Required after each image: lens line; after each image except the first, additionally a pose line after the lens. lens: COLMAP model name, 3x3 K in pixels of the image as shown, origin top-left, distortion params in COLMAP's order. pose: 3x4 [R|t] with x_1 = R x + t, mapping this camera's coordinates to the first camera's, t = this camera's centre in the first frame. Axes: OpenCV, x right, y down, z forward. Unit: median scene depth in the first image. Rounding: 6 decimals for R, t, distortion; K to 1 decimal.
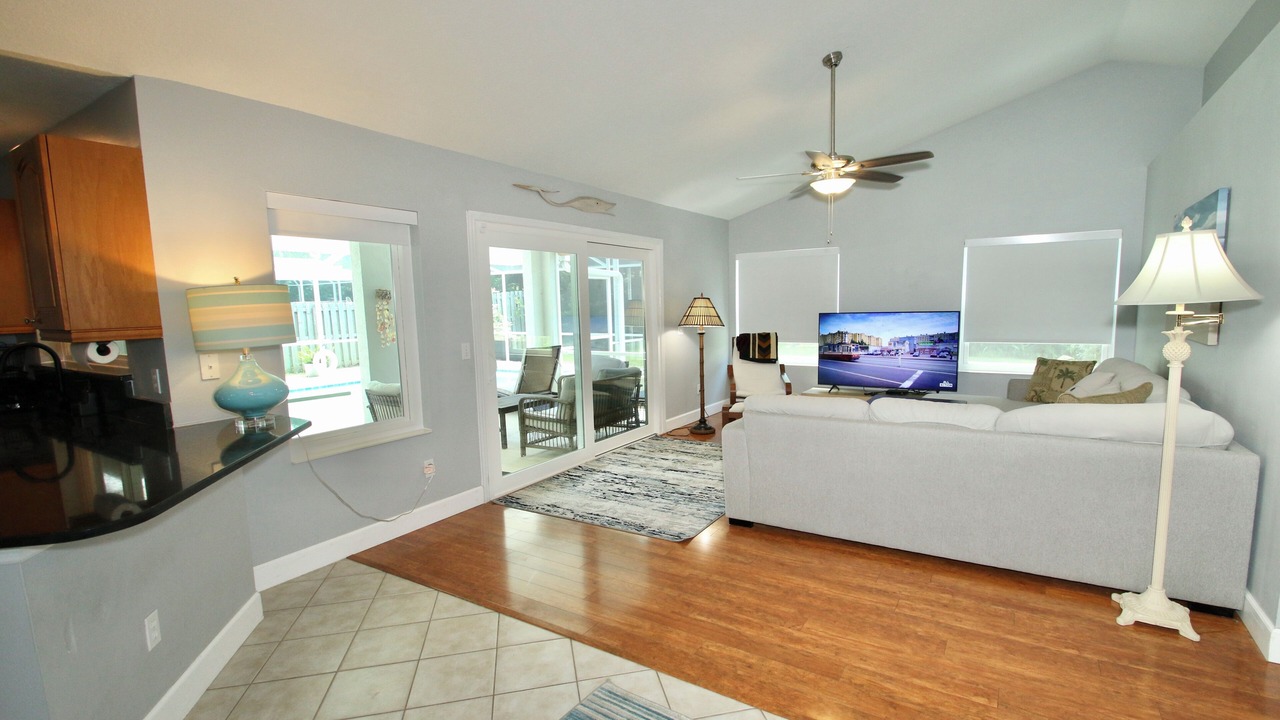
lens RADIAL K [[583.8, 0, 643.3], [0, 583.8, 363.9], [0, 0, 1]] dist [0.003676, 0.000194]
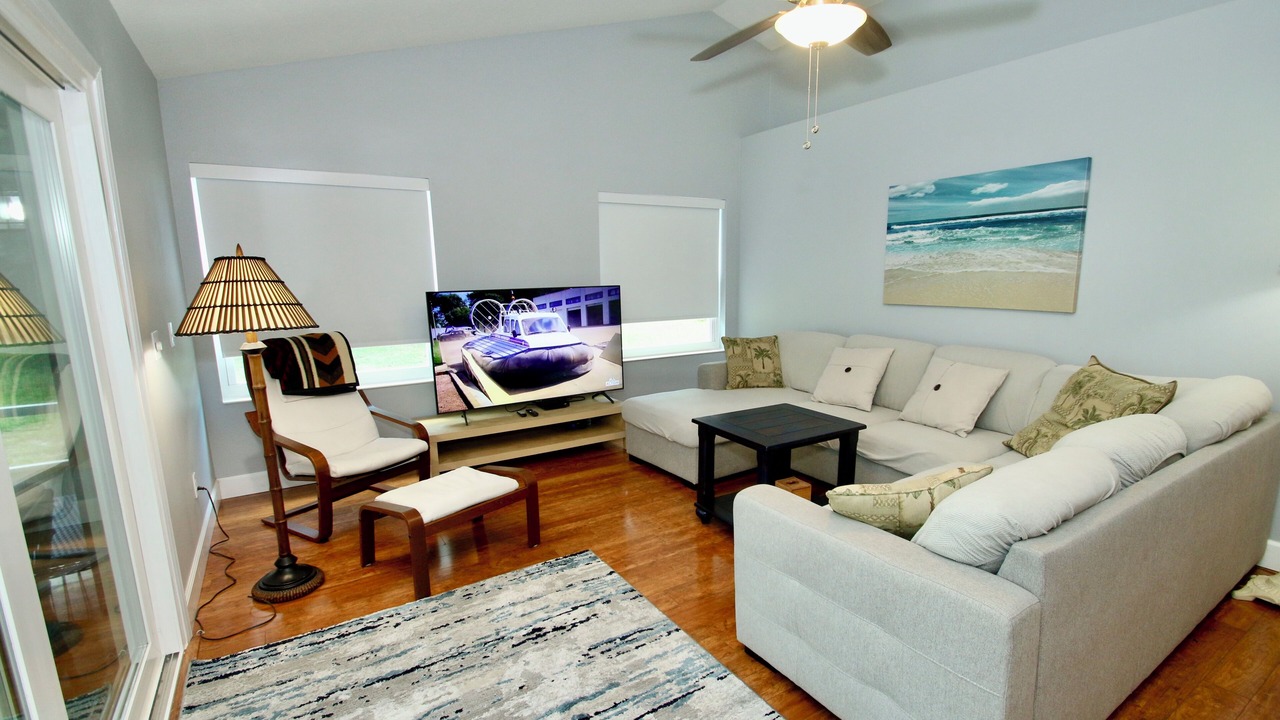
lens RADIAL K [[583.8, 0, 640.2], [0, 583.8, 373.5], [0, 0, 1]] dist [0.003676, 0.000194]
pose [[0.419606, -0.142261, 0.896489, -0.131620], [0.096146, 0.989052, 0.111948, -0.050529], [-0.902600, 0.039220, 0.428690, 0.546771]]
